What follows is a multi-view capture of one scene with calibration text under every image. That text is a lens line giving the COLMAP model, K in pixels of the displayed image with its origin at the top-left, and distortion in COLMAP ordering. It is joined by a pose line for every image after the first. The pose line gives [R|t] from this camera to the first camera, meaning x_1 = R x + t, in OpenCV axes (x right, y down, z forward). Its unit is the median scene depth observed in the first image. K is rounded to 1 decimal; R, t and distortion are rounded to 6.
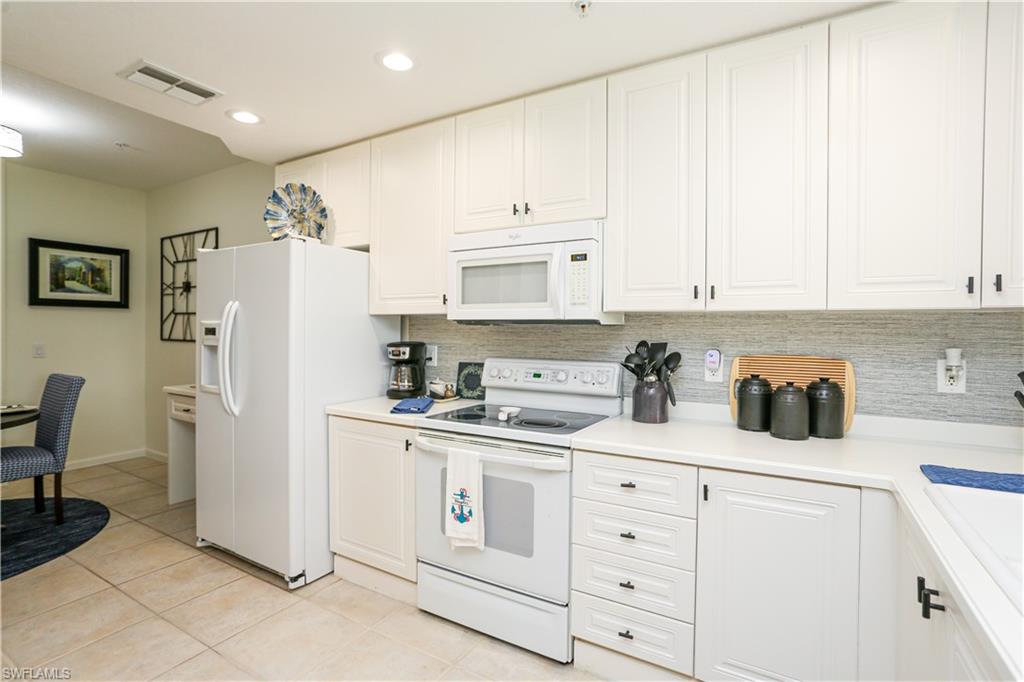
lens RADIAL K [[499.1, 0, 512.8], [0, 499.1, 336.7], [0, 0, 1]] dist [-0.054622, 0.023663]
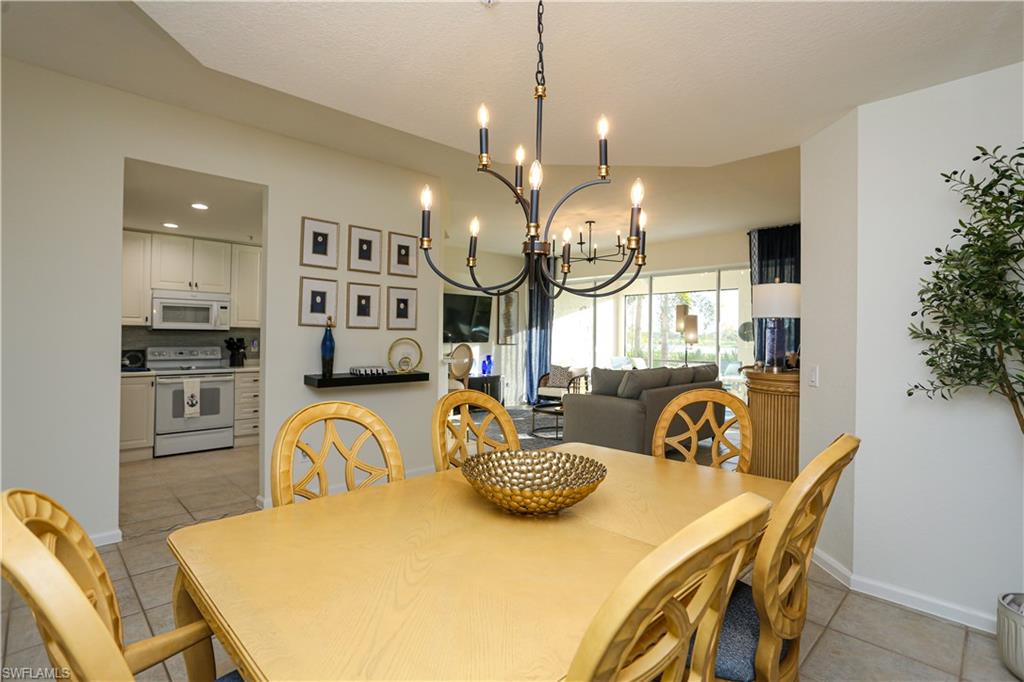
lens RADIAL K [[499.1, 0, 512.8], [0, 499.1, 336.7], [0, 0, 1]] dist [-0.054622, 0.023663]
pose [[0.269231, -0.005639, 0.963059, -2.010850], [0.003012, 0.999983, 0.005013, -0.005656], [-0.963071, 0.001551, 0.269244, -1.253733]]
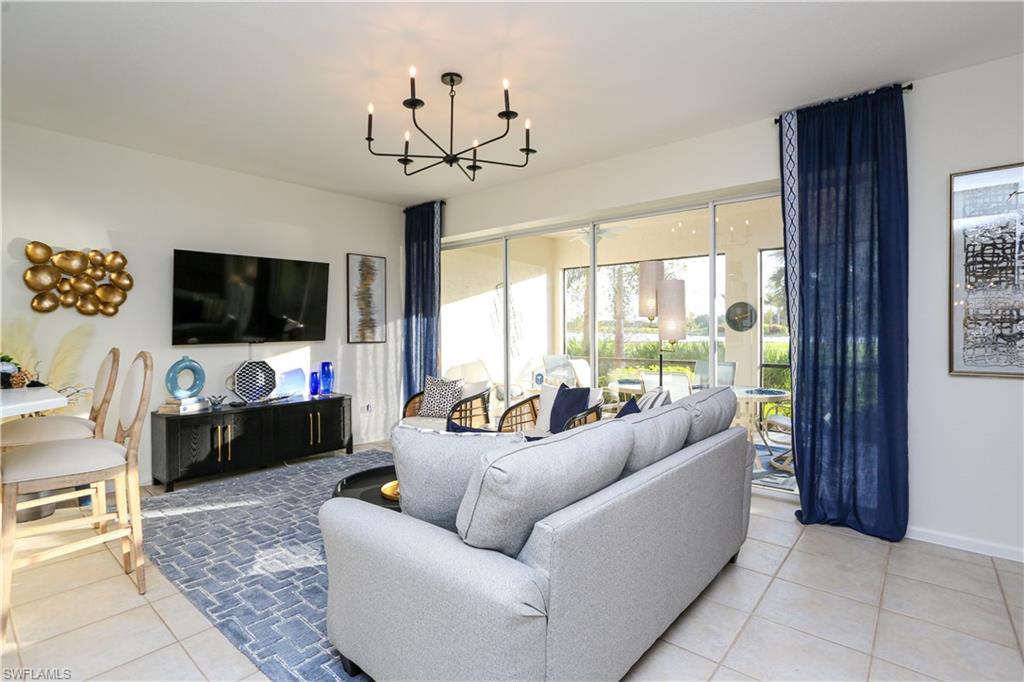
lens RADIAL K [[488.2, 0, 511.2], [0, 488.2, 336.1], [0, 0, 1]] dist [-0.033110, 0.000498]
pose [[0.193473, -0.029004, 0.980677, -0.262365], [0.019523, 0.999479, 0.025708, -0.004435], [-0.980911, 0.014172, 0.193939, -1.305452]]
